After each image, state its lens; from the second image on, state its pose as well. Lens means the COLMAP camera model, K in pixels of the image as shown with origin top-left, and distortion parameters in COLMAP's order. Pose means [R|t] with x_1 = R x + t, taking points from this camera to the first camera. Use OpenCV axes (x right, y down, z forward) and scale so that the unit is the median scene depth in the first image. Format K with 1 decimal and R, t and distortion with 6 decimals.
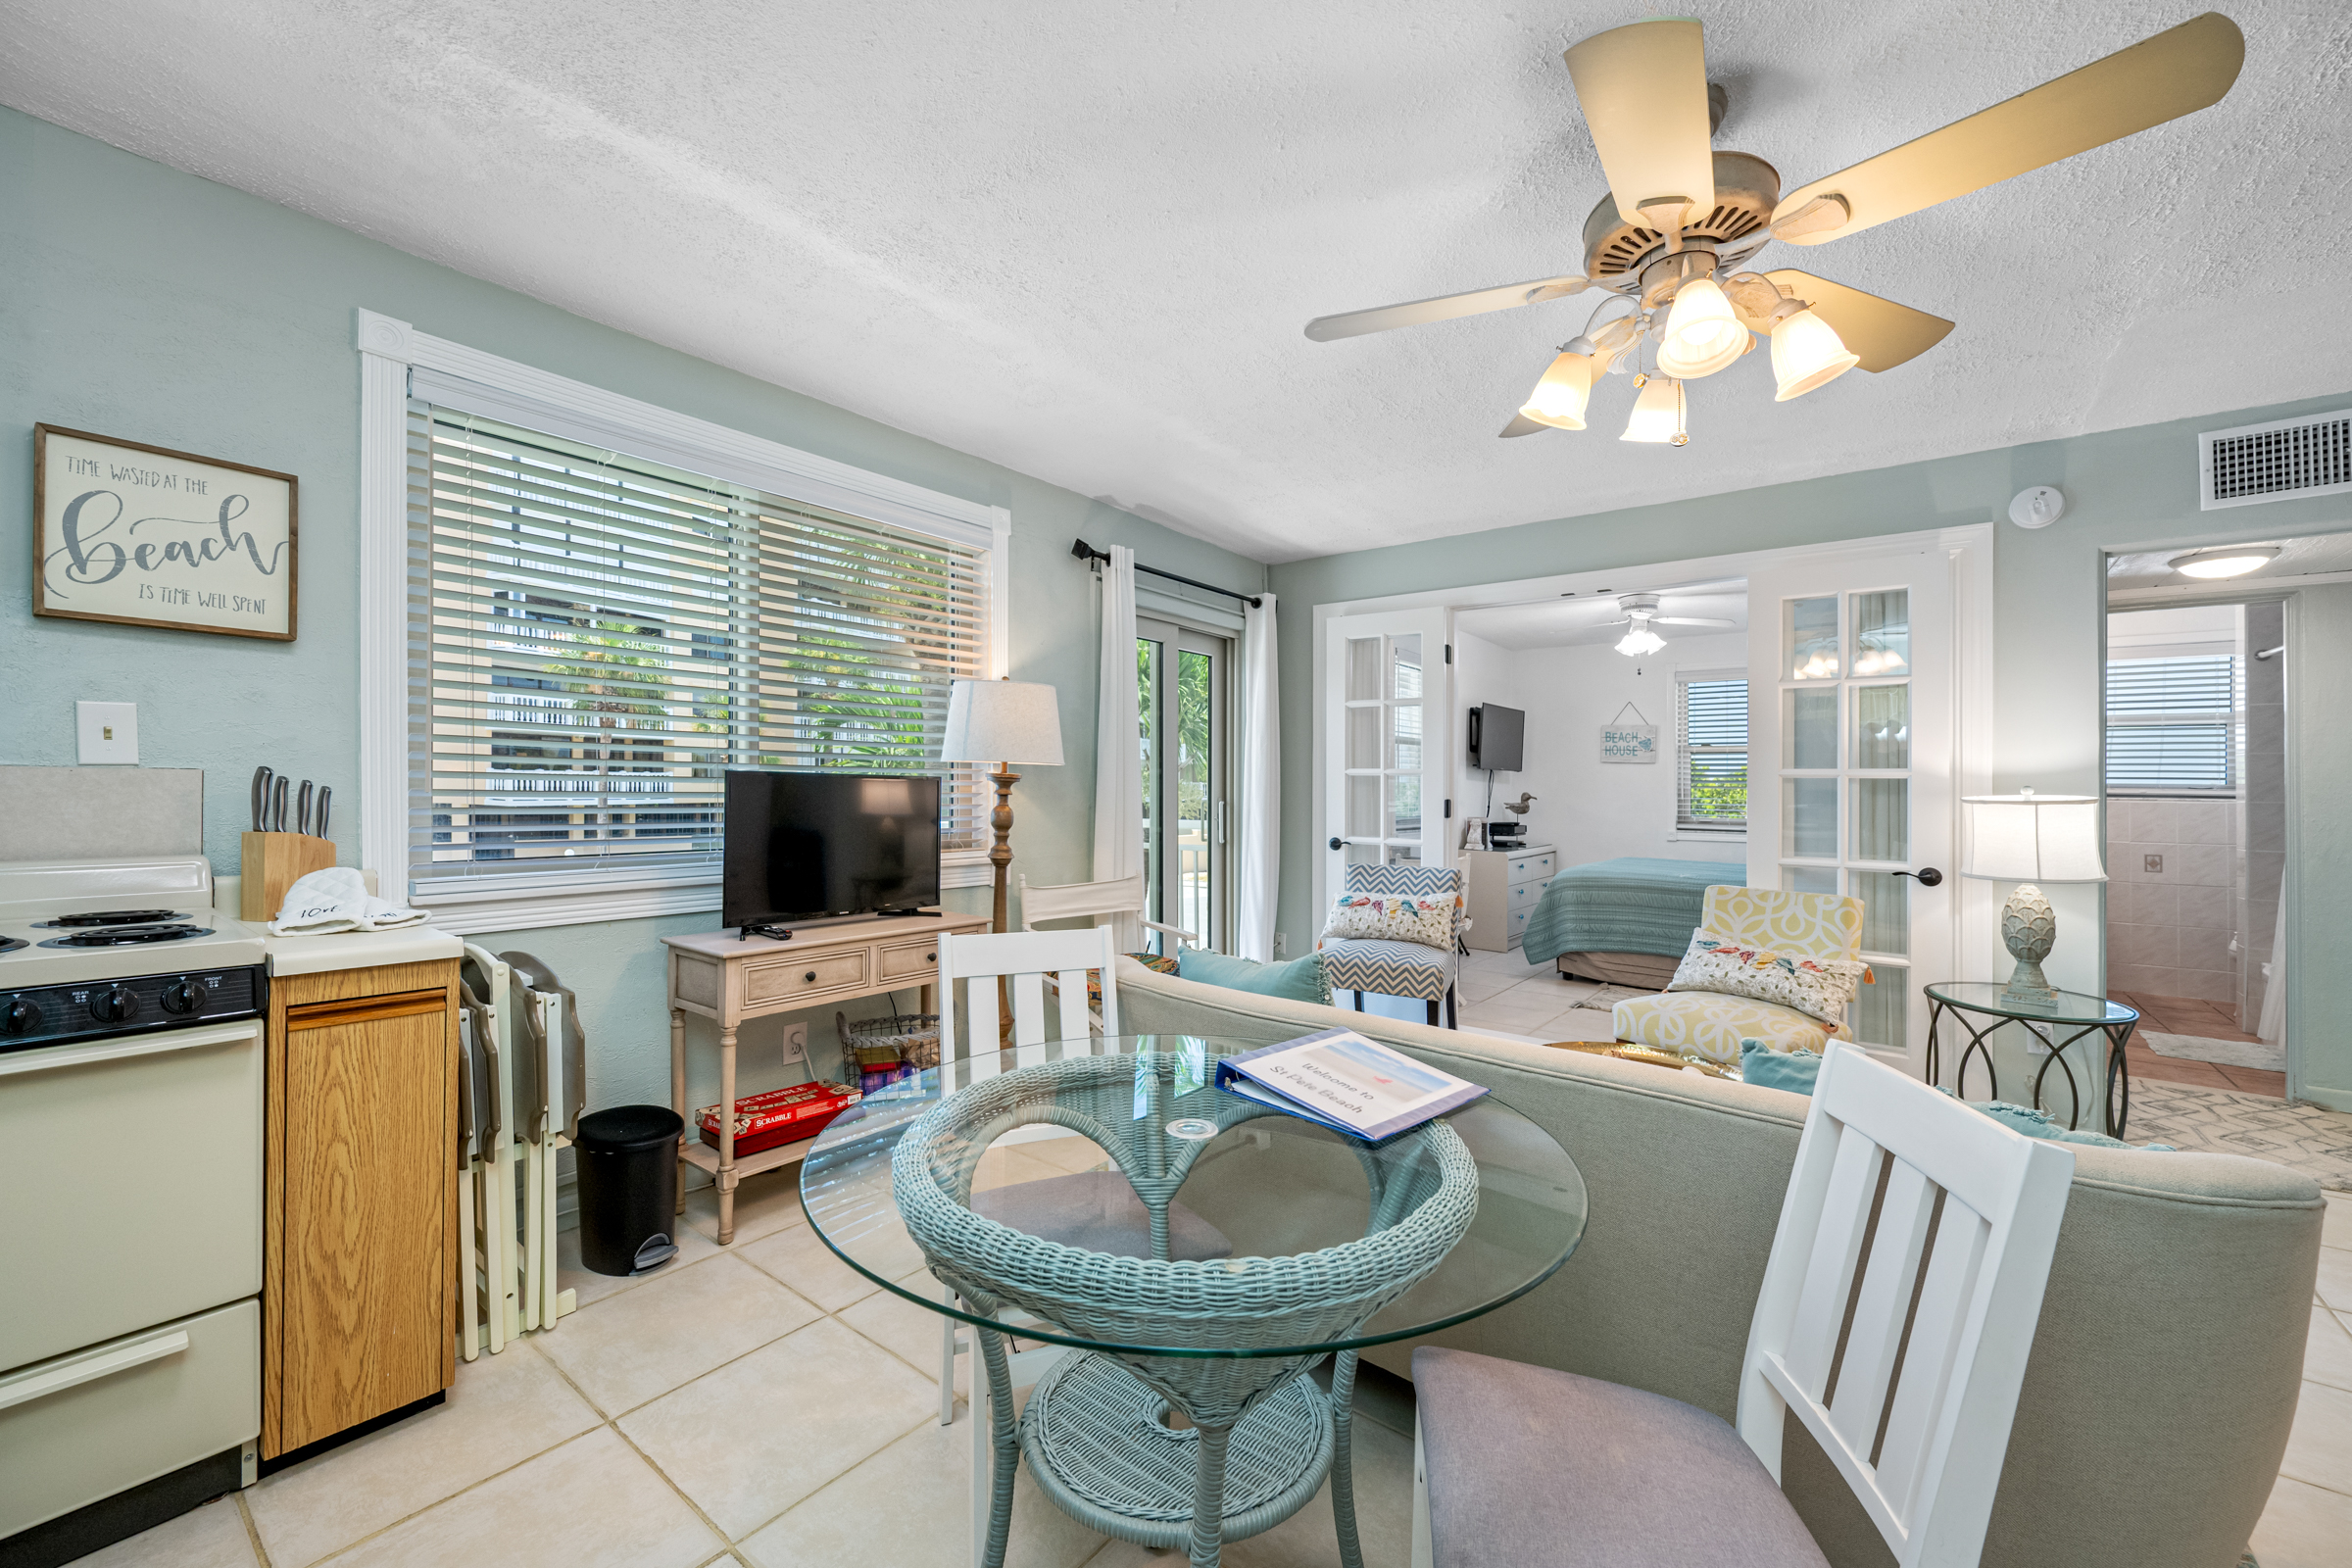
lens RADIAL K [[931.3, 0, 1178.7], [0, 931.3, 778.6], [0, 0, 1]] dist [-0.000832, -0.000230]
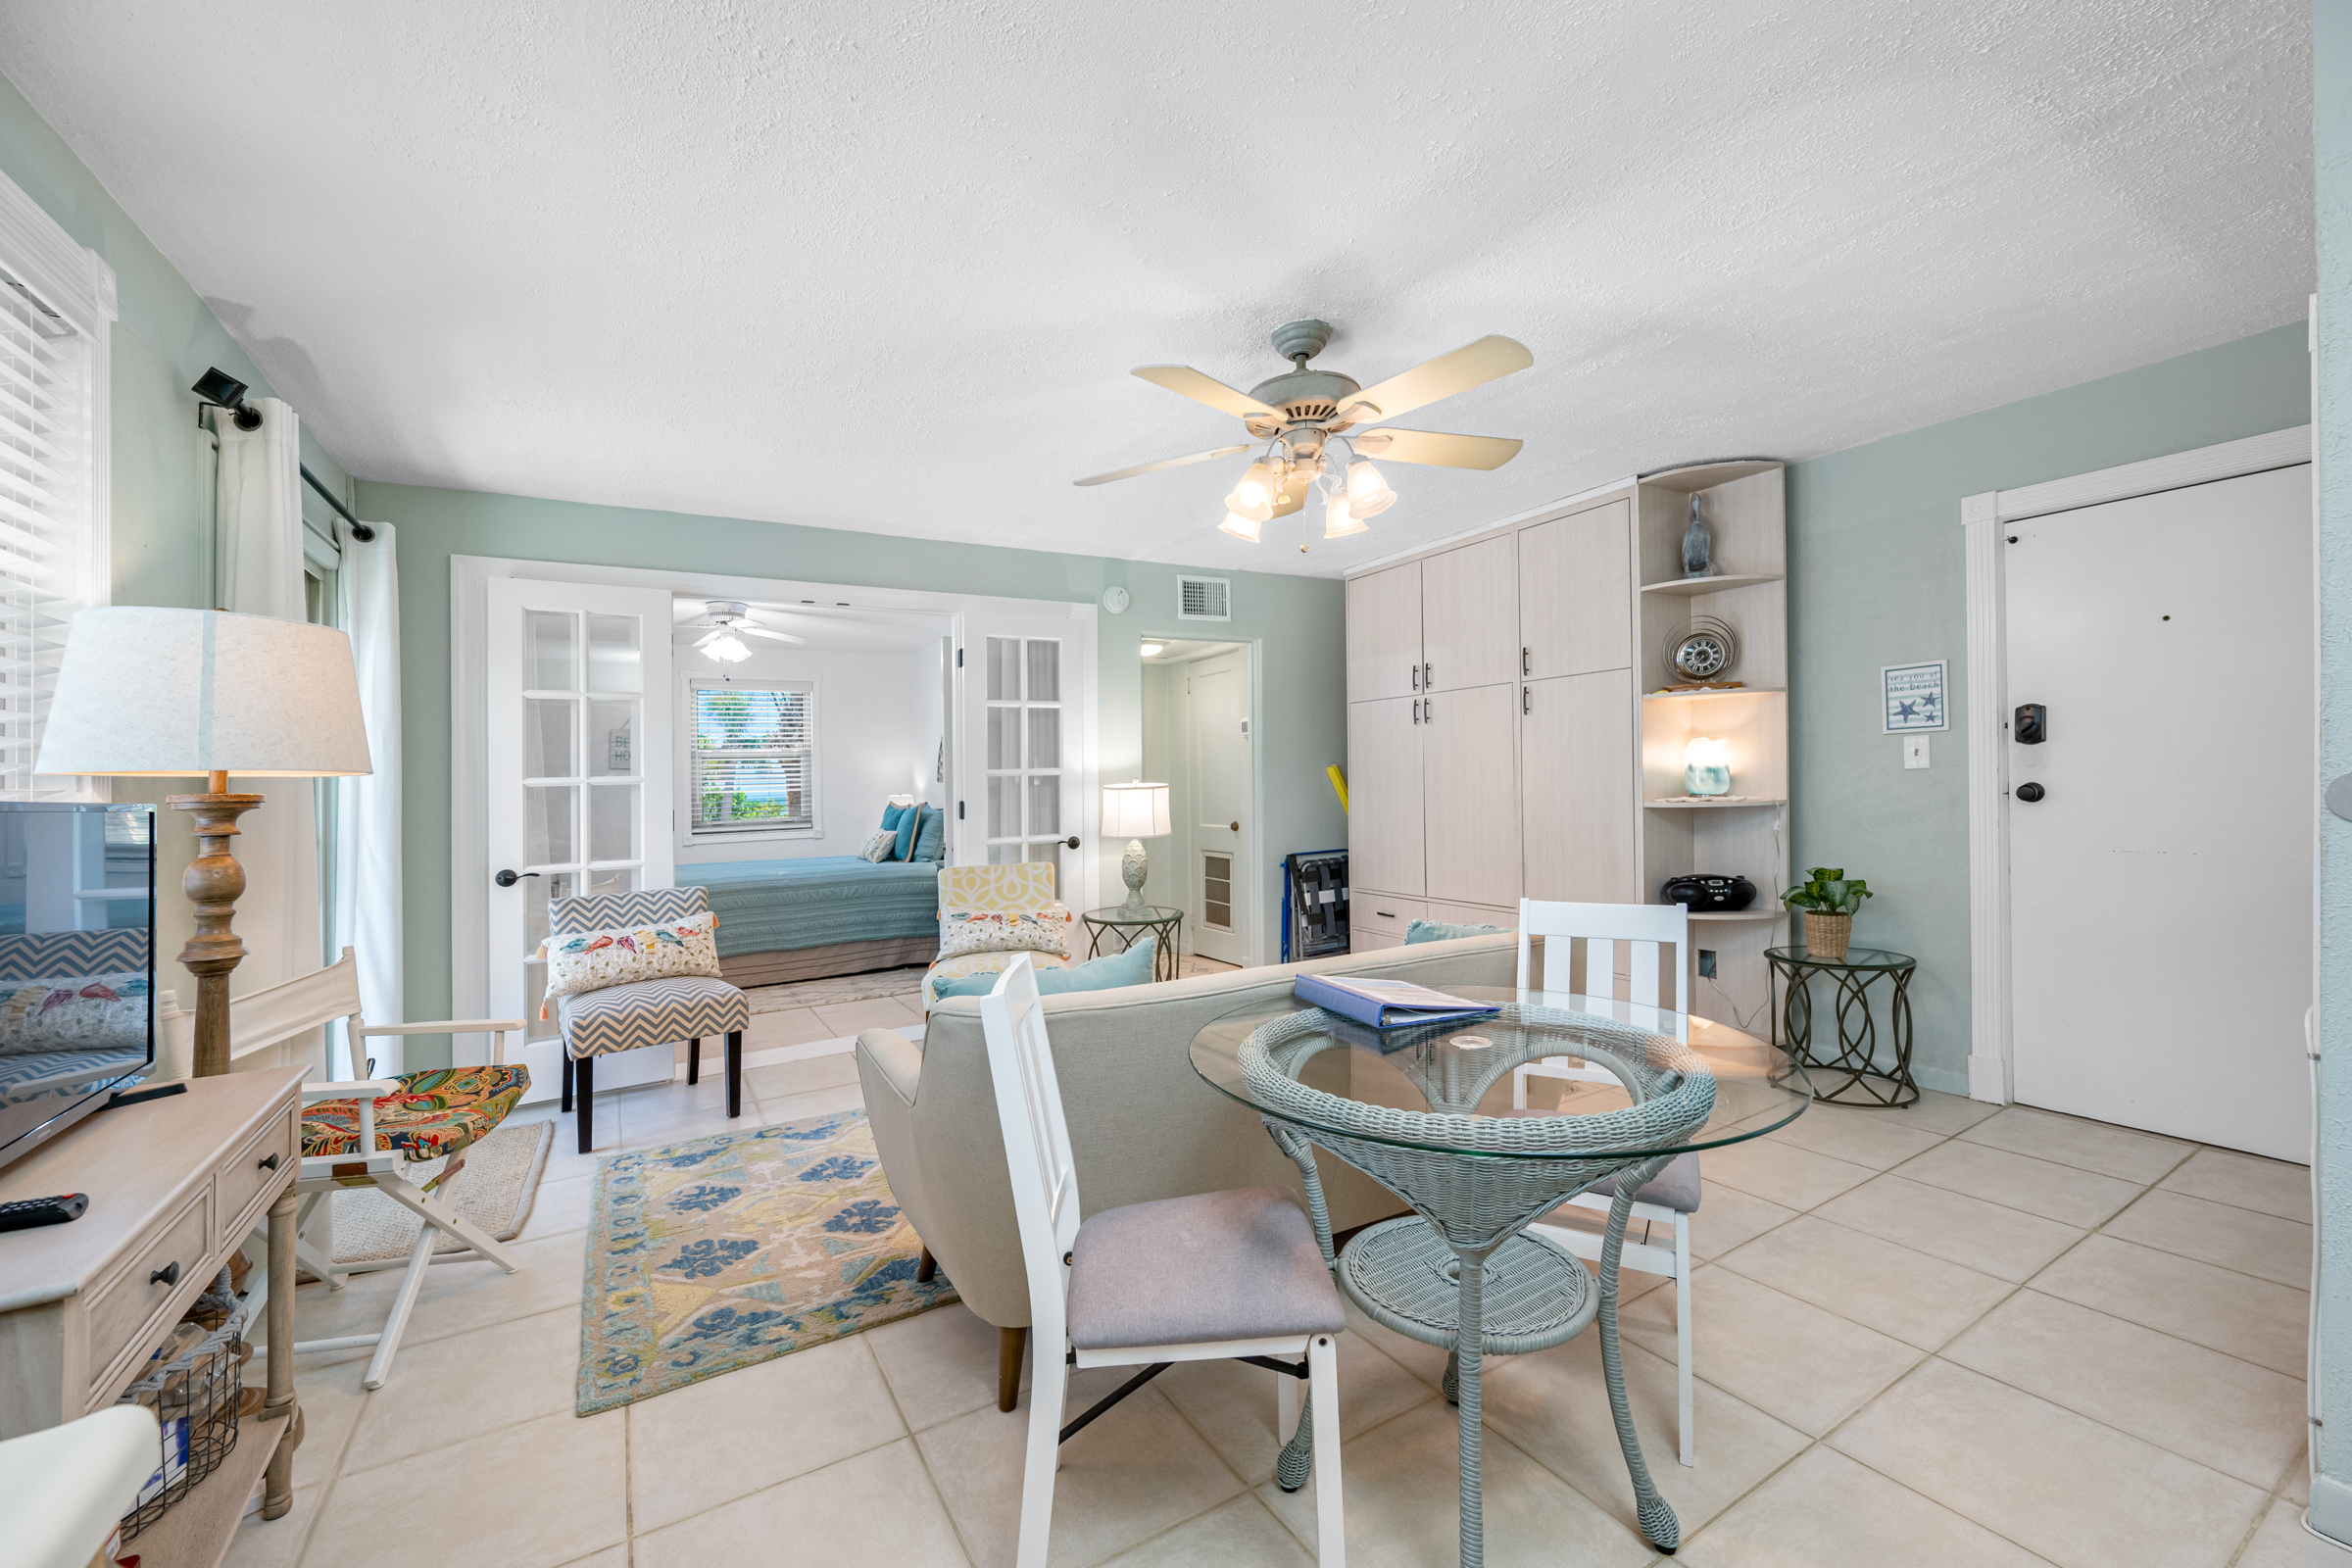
lens RADIAL K [[929.0, 0, 1186.5], [0, 929.0, 743.8], [0, 0, 1]] dist [0.000661, -0.000168]
pose [[0.353808, 0.015572, 0.935188, -0.642623], [0.023745, 0.999390, -0.025625, -0.010436], [-0.935017, 0.031273, 0.353222, 0.412362]]
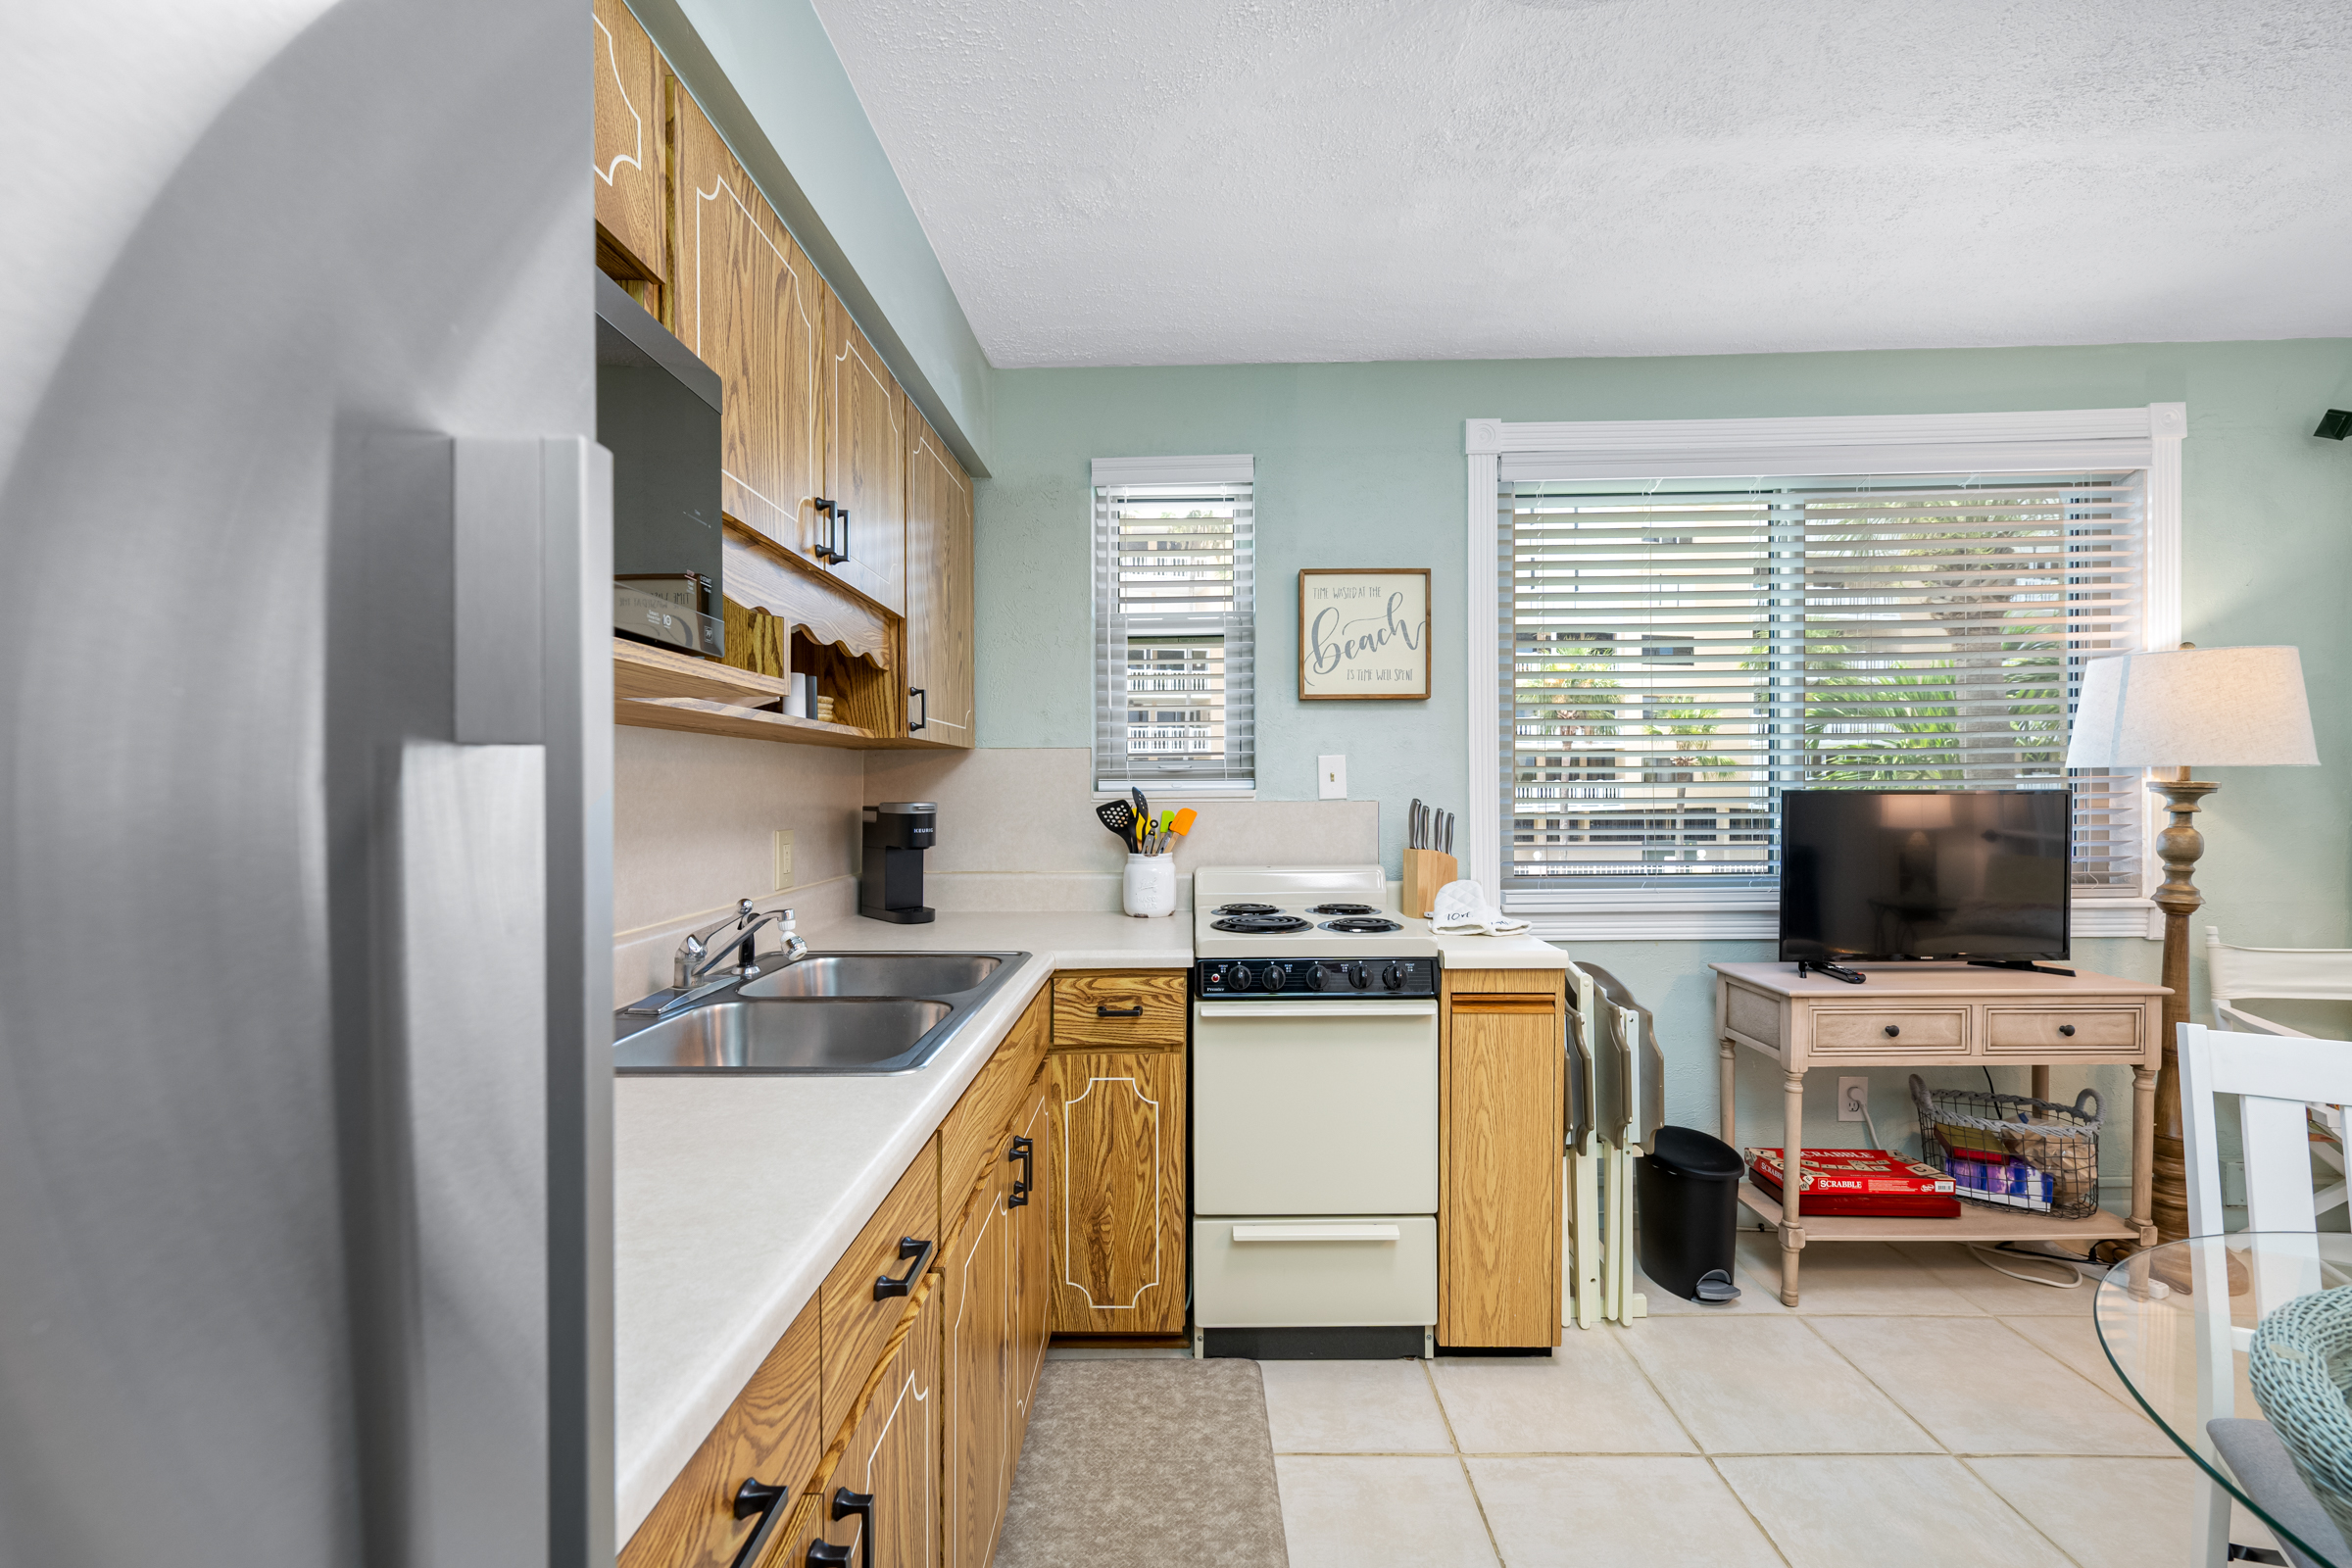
lens RADIAL K [[921.7, 0, 1176.0], [0, 921.7, 784.0], [0, 0, 1]] dist [-0.000110, -0.000032]
pose [[0.597283, -0.023051, -0.801699, -0.110956], [0.024544, 0.999644, -0.010457, -0.019640], [0.801655, -0.013431, 0.597636, -0.020639]]
